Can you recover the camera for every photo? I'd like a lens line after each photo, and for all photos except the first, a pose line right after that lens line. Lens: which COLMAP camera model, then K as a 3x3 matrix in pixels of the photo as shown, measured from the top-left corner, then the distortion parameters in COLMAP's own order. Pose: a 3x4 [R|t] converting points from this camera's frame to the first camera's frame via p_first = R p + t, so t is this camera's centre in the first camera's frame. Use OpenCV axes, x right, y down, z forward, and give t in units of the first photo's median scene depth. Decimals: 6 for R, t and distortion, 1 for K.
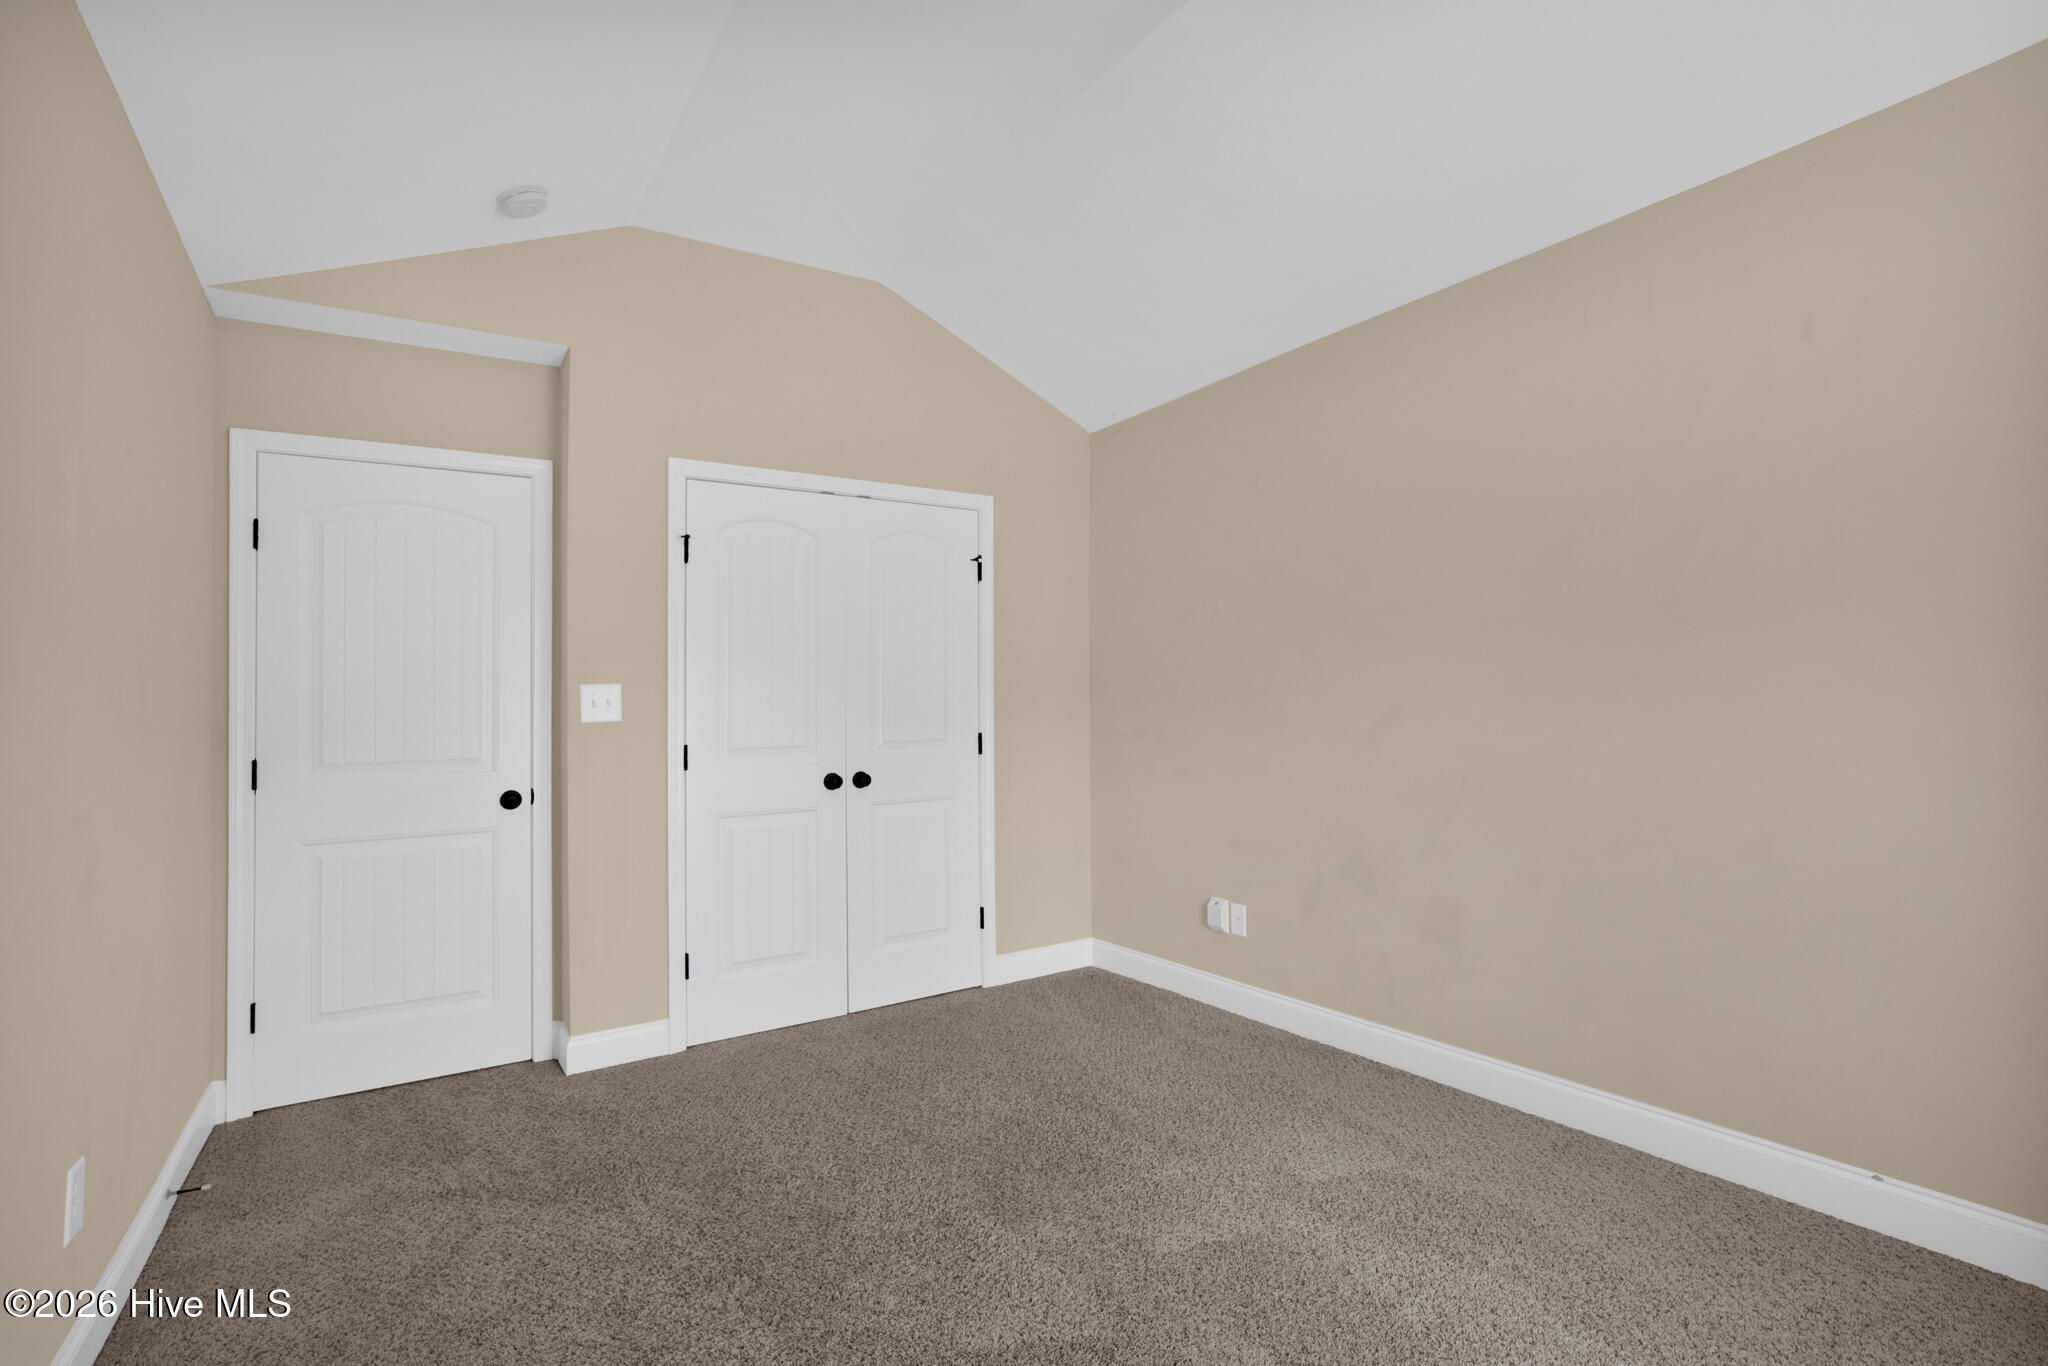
lens RADIAL K [[958.6, 0, 1022.3], [0, 958.6, 691.8], [0, 0, 1]] dist [-0.006758, 0.004508]
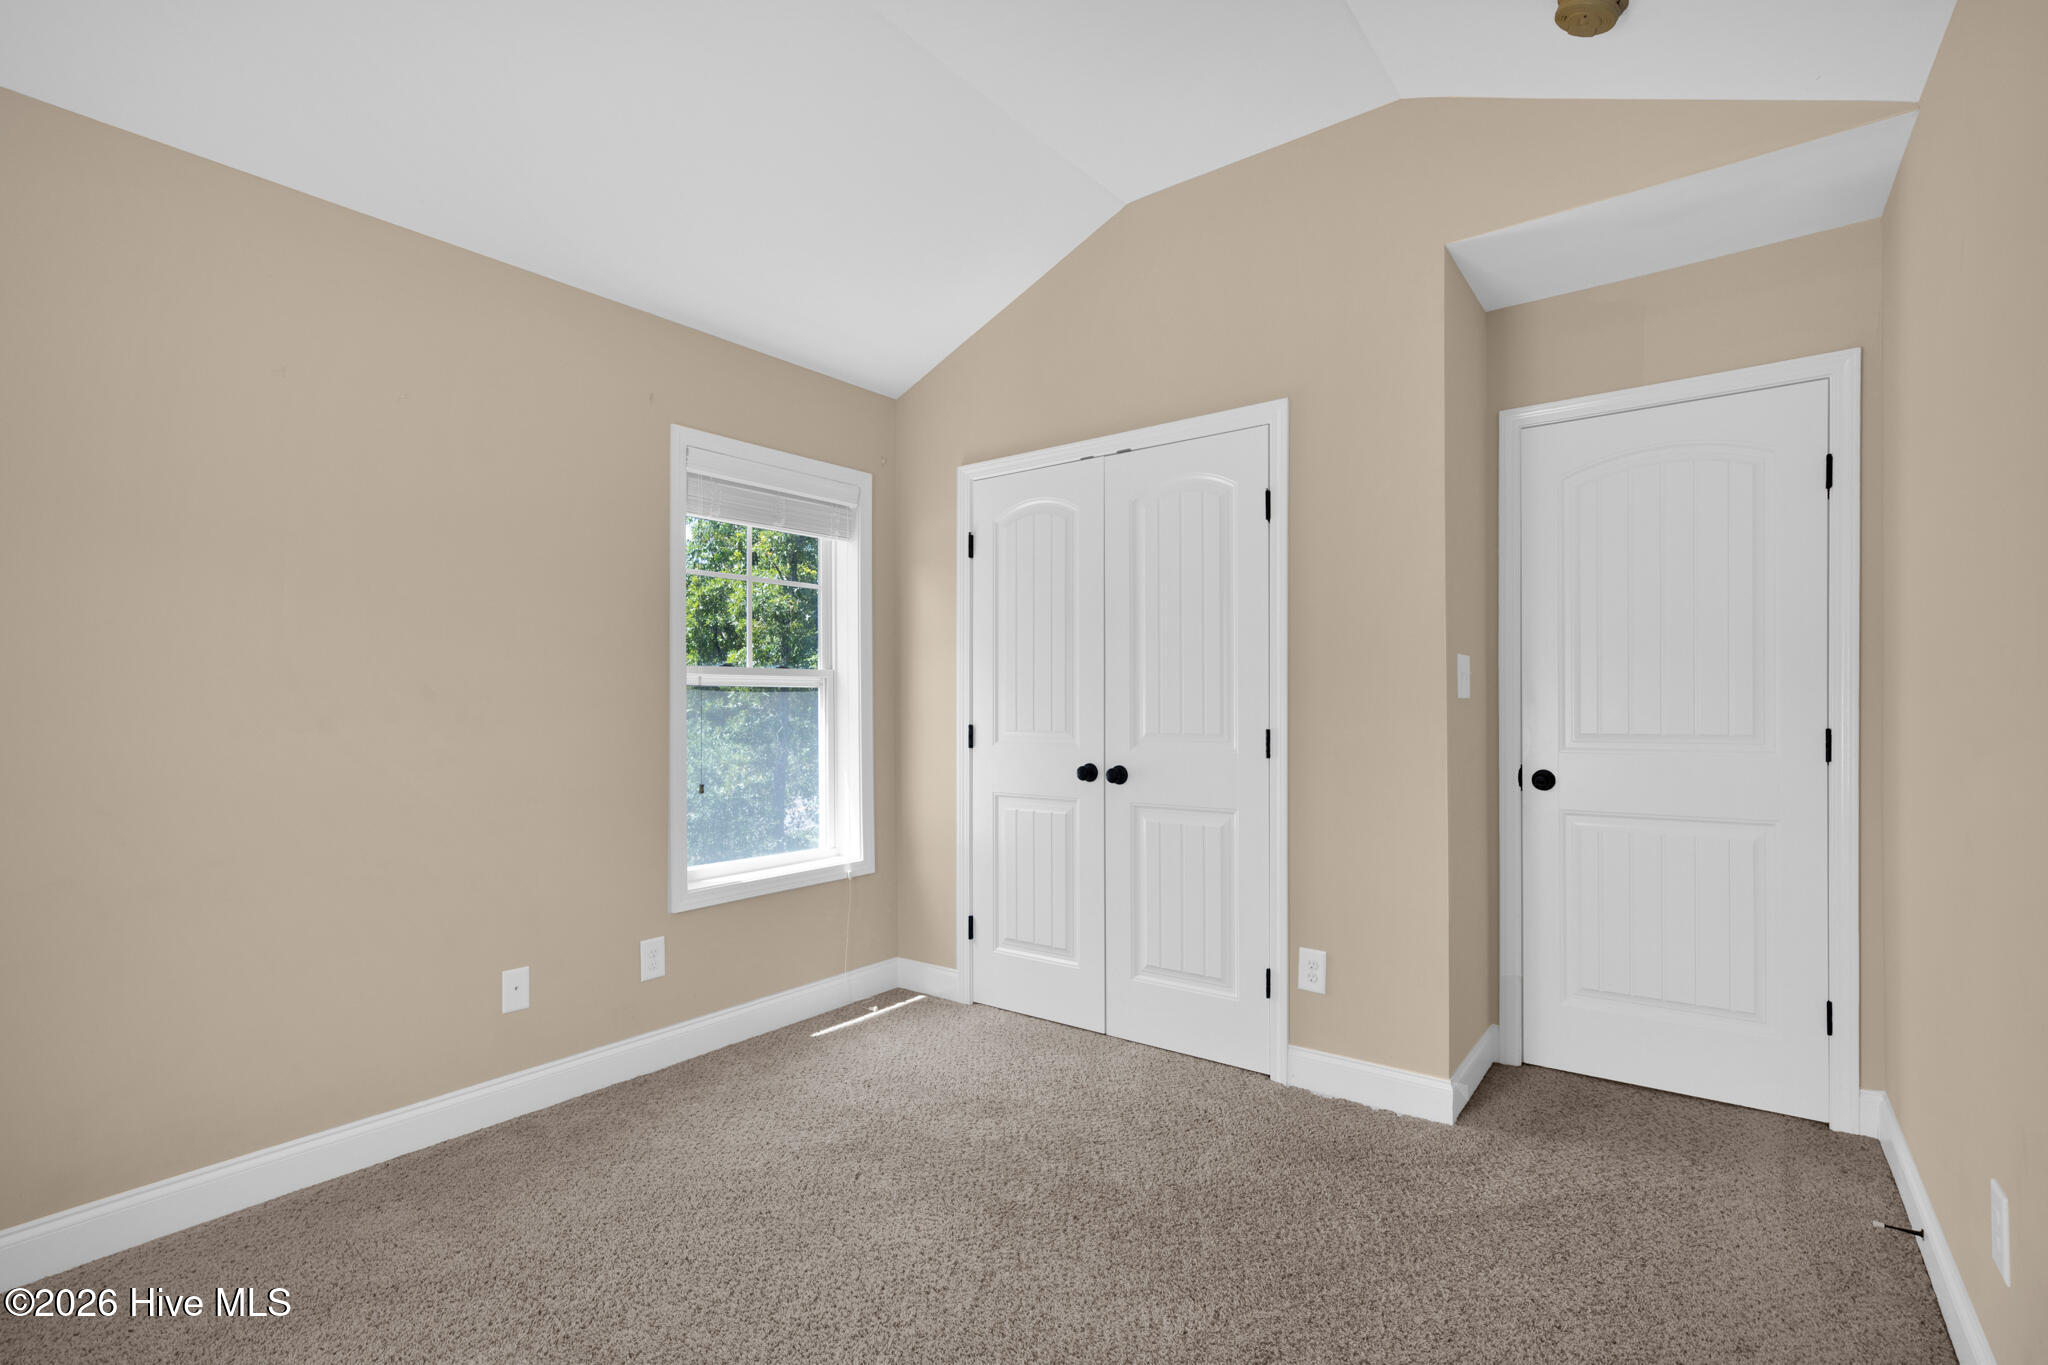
lens RADIAL K [[958.6, 0, 1024.0], [0, 958.6, 690.7], [0, 0, 1]] dist [-0.006758, 0.004508]
pose [[0.327651, 0.001056, -0.944798, 0.626796], [0.000263, 0.999999, 0.001209, 0.013844], [0.944799, -0.000645, 0.327650, 0.628458]]
